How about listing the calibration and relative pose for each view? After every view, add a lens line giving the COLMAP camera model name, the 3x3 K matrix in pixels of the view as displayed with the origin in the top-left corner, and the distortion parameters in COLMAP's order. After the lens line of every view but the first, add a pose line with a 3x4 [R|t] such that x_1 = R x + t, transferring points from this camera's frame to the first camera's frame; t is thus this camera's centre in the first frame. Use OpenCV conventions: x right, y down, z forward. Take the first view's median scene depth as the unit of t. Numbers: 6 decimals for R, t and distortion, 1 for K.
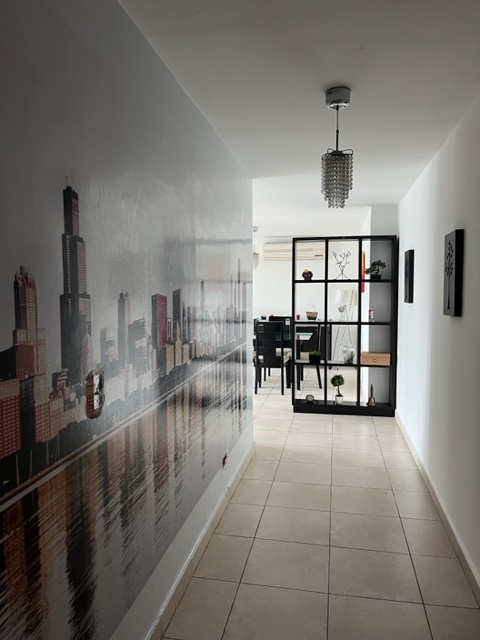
lens RADIAL K [[491.5, 0, 238.5], [0, 491.5, 322.1], [0, 0, 1]] dist [0.004342, -0.003321]
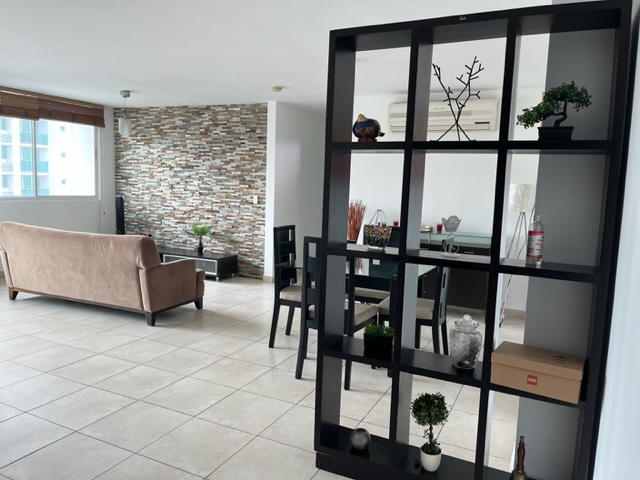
lens RADIAL K [[491.5, 0, 322.1], [0, 491.5, 237.9], [0, 0, 1]] dist [0.004342, -0.003321]
pose [[0.967670, 0.064339, -0.243874, 0.207764], [-0.051287, 0.996910, 0.059503, -0.032657], [0.246948, -0.045072, 0.967980, 0.621373]]
